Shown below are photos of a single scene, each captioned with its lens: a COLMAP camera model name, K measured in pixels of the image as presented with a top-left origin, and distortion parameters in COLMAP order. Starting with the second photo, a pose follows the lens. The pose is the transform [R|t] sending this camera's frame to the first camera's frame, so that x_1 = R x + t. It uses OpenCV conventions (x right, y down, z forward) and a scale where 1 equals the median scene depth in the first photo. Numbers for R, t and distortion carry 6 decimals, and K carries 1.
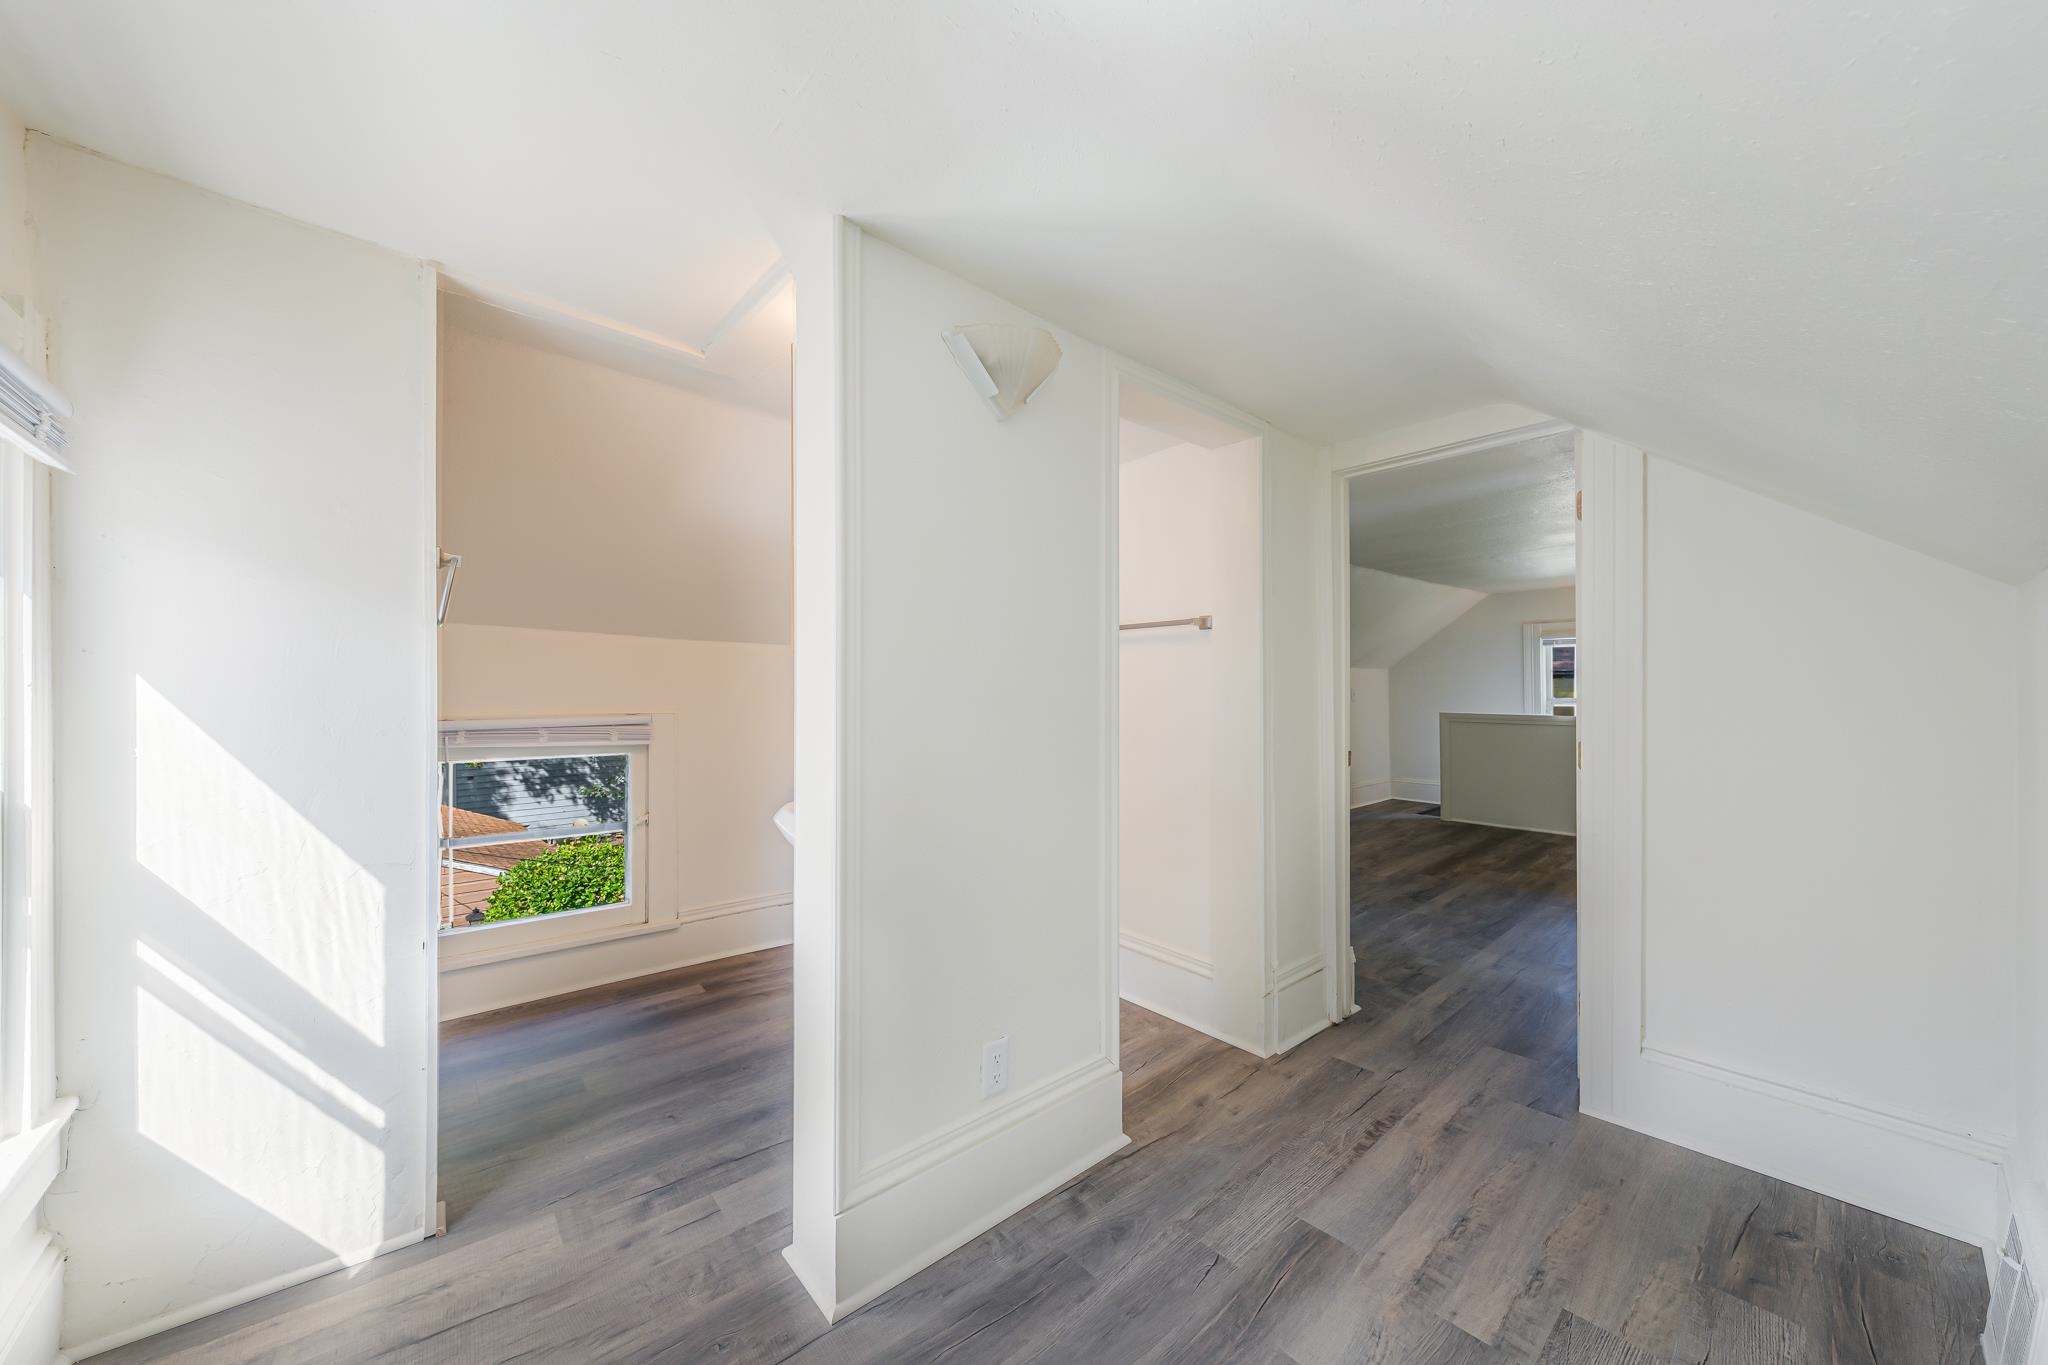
lens RADIAL K [[718.8, 0, 1026.5], [0, 718.8, 680.5], [0, 0, 1]] dist [-0.001976, -0.000086]
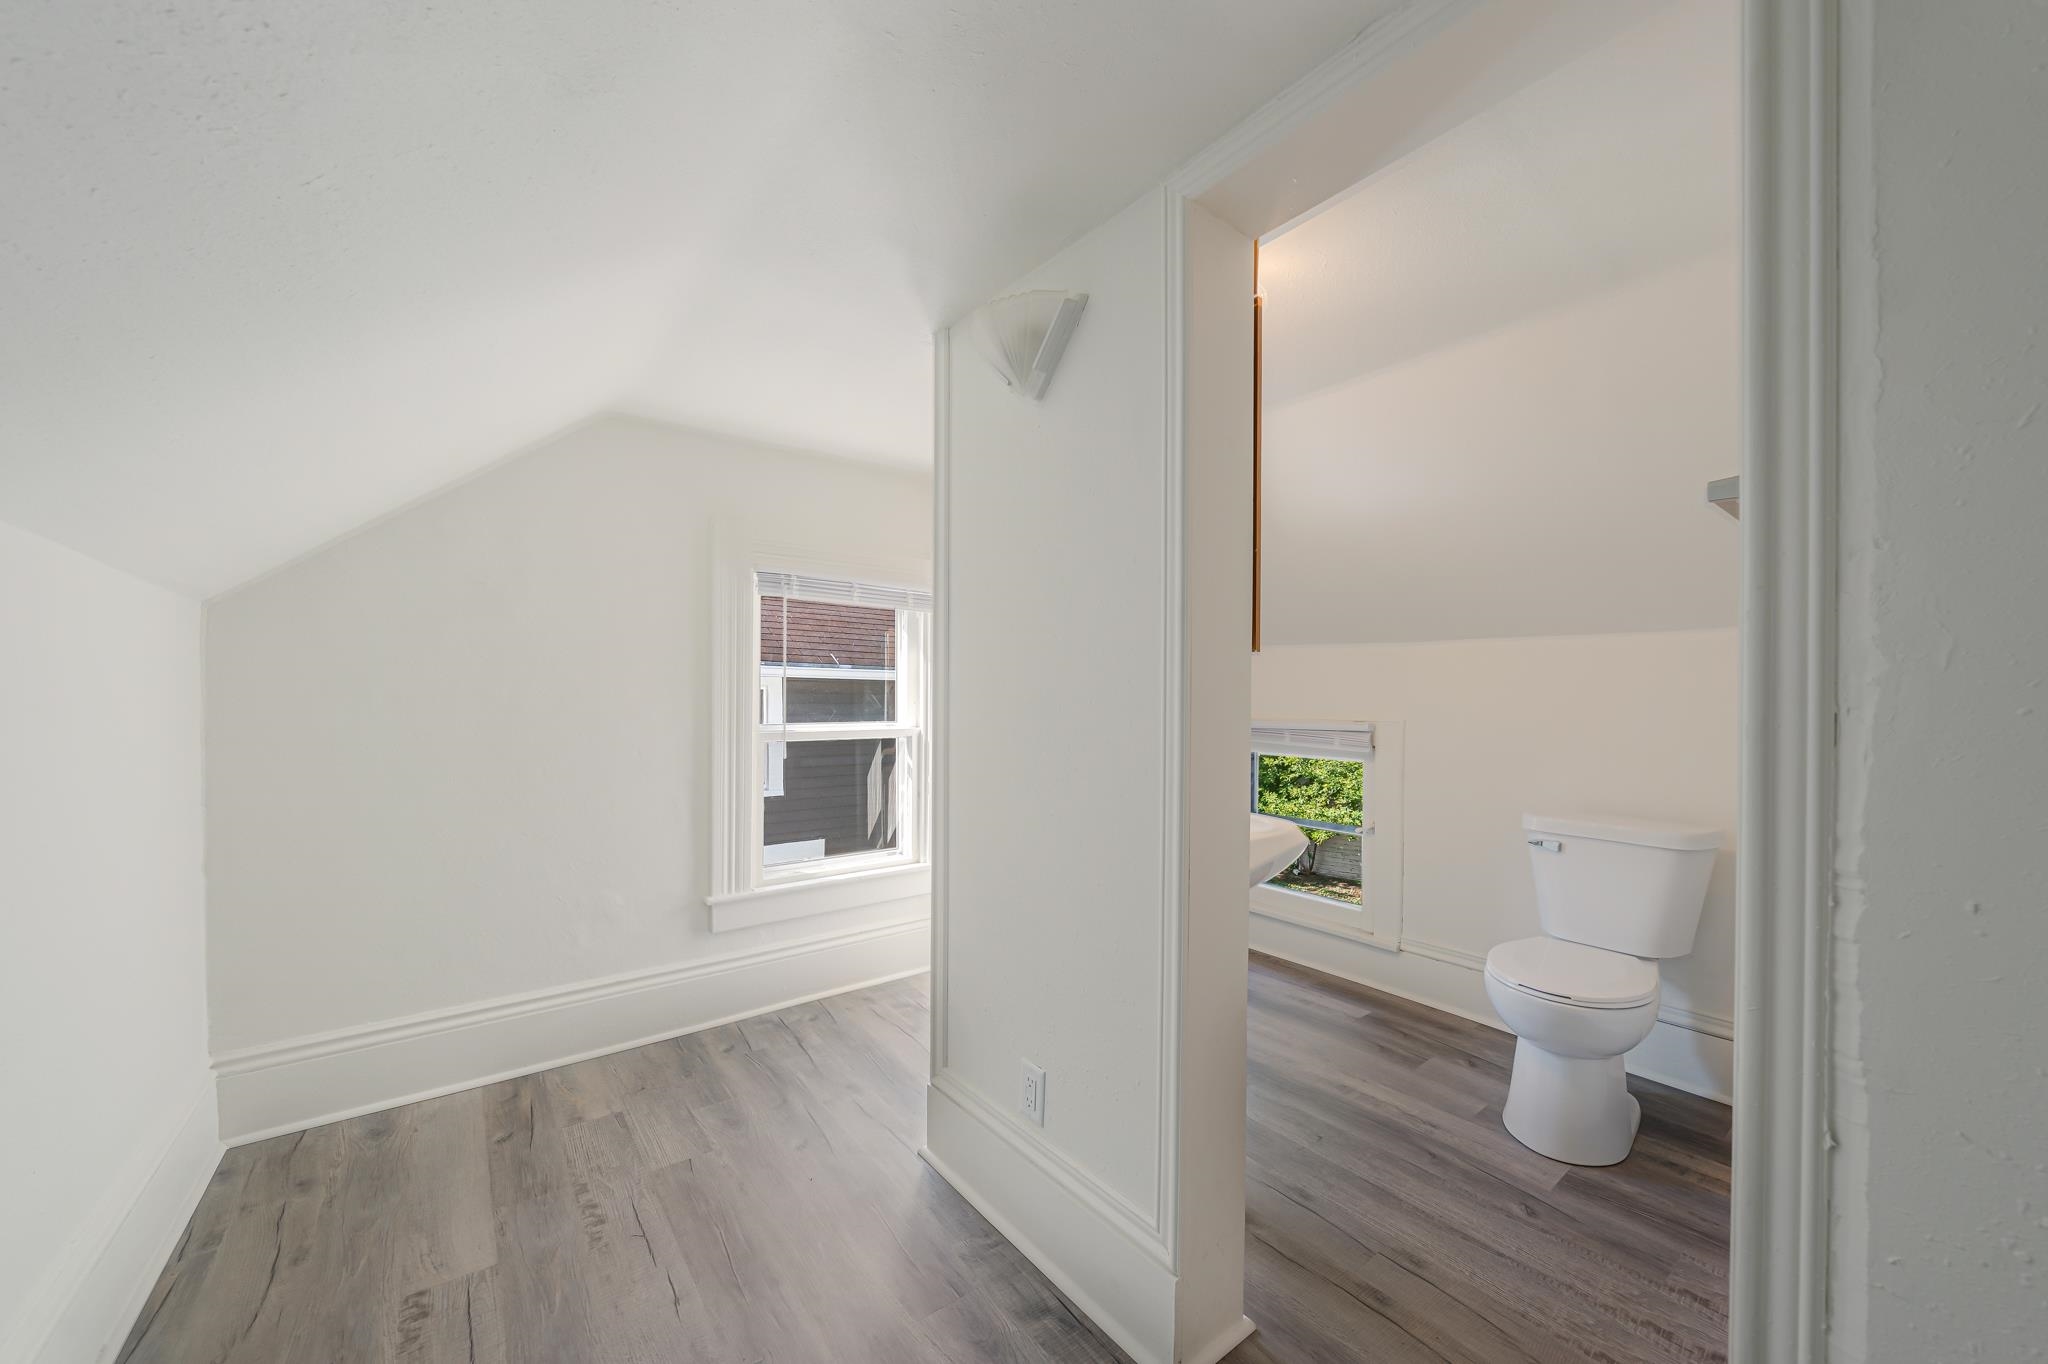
lens RADIAL K [[758.5, 0, 1030.0], [0, 758.5, 699.6], [0, 0, 1]] dist [-0.000030, 0.000007]
pose [[-0.054342, -0.000150, -0.998522, 0.558359], [0.007541, 0.999971, -0.000561, 0.013680], [0.998494, -0.007561, -0.054339, 0.617304]]
